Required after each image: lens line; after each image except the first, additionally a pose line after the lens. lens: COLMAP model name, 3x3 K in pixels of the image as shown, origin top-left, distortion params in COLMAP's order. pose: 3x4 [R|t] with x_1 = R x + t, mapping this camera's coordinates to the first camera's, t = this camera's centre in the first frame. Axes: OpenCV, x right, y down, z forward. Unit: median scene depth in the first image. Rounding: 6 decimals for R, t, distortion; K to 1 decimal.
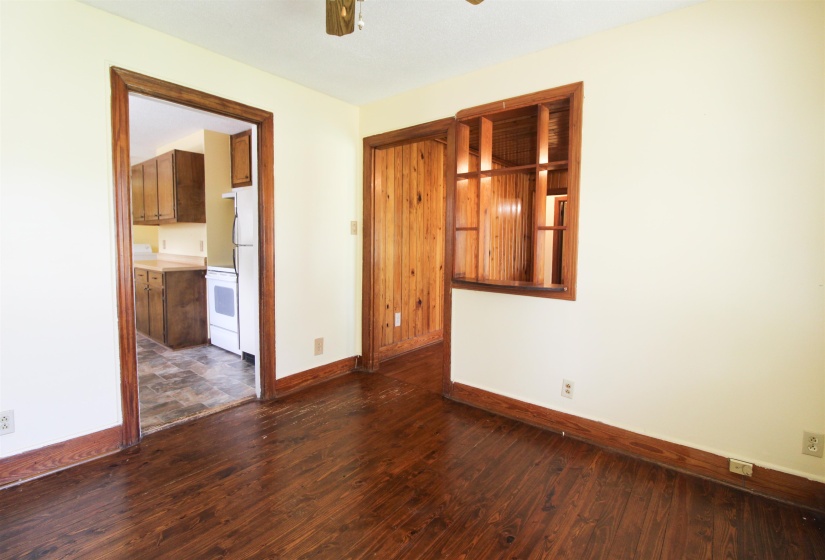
lens RADIAL K [[383.3, 0, 407.6], [0, 383.3, 265.3], [0, 0, 1]] dist [0.001109, -0.012115]
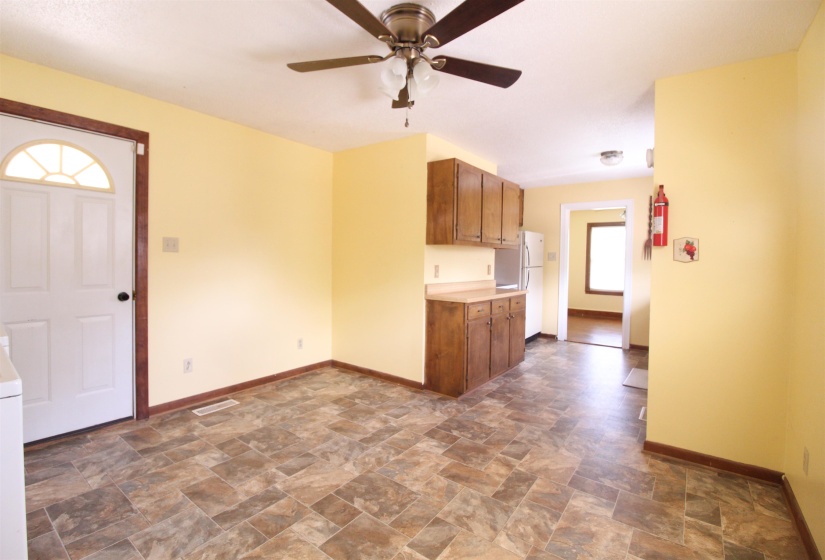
lens RADIAL K [[383.3, 0, 407.6], [0, 383.3, 265.3], [0, 0, 1]] dist [0.001109, -0.012115]
pose [[-0.038835, -0.029660, 0.998805, -1.314372], [0.041441, 0.998652, 0.031266, -0.086682], [-0.998386, 0.042606, -0.037554, 1.040649]]
